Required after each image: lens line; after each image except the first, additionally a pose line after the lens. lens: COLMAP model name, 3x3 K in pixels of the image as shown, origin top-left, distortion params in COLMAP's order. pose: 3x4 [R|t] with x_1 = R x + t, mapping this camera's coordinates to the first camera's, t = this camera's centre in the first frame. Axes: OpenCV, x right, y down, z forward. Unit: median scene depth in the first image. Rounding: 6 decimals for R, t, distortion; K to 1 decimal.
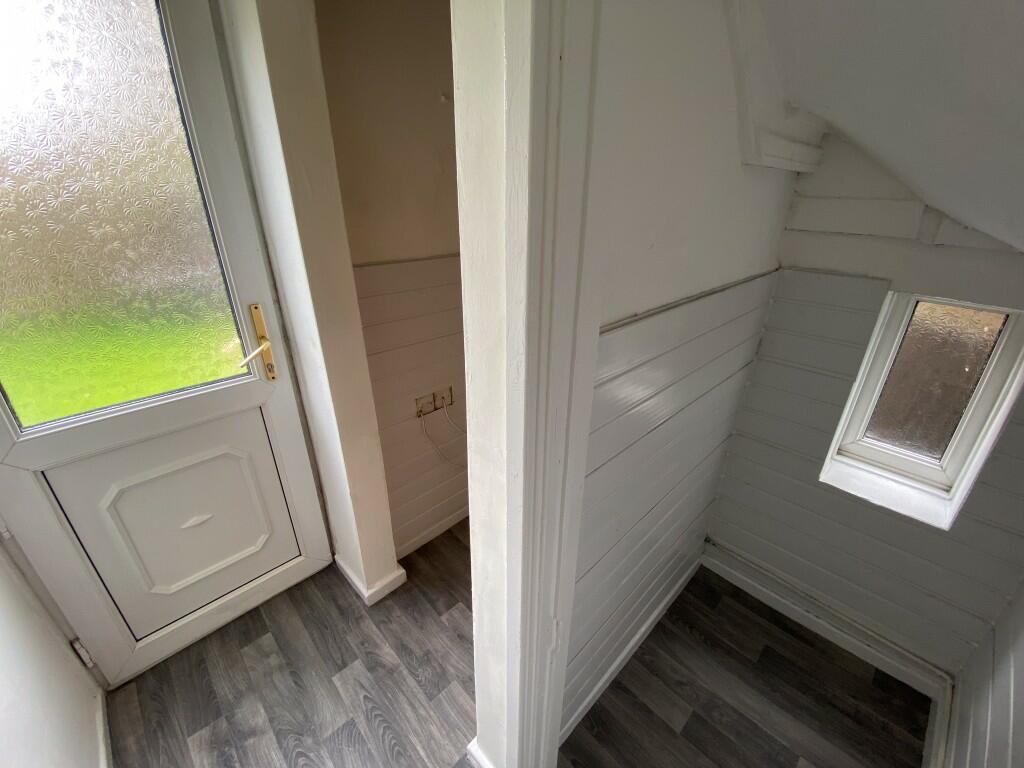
lens RADIAL K [[414.5, 0, 510.7], [0, 414.5, 384.2], [0, 0, 1]] dist [0.028465, -0.025438]
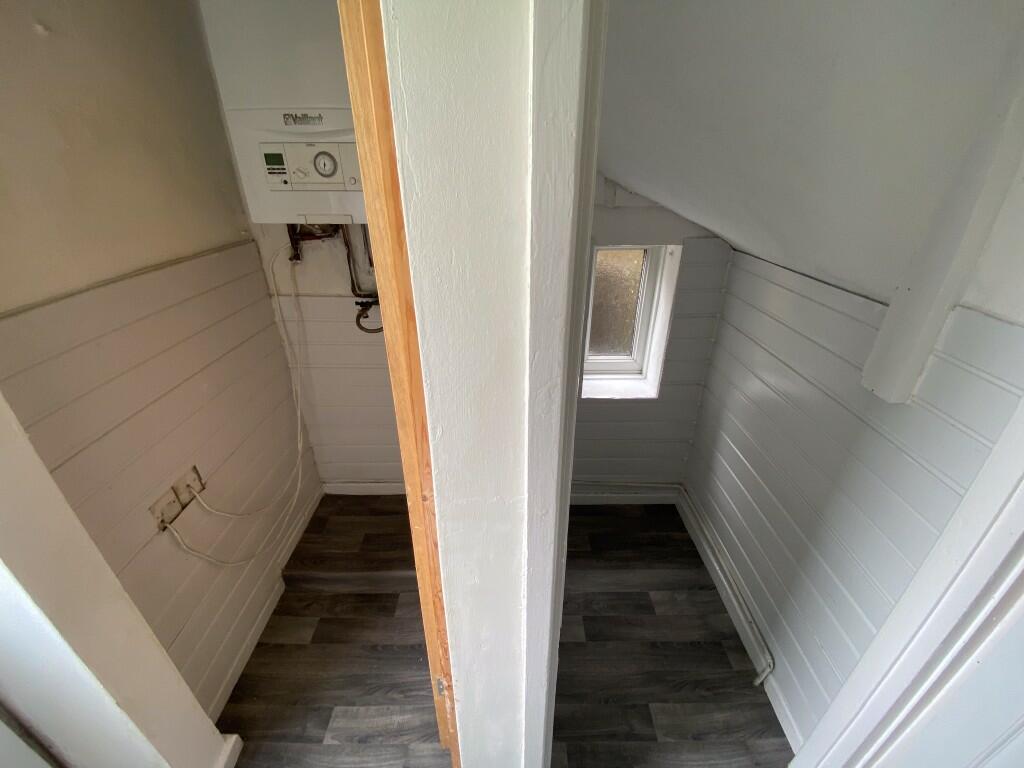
lens RADIAL K [[414.5, 0, 510.7], [0, 414.5, 384.2], [0, 0, 1]] dist [0.028465, -0.025438]
pose [[0.696499, -0.339491, 0.632168, -0.220386], [0.312861, 0.936524, 0.158240, -0.085029], [-0.645761, 0.087567, 0.758501, 0.164681]]
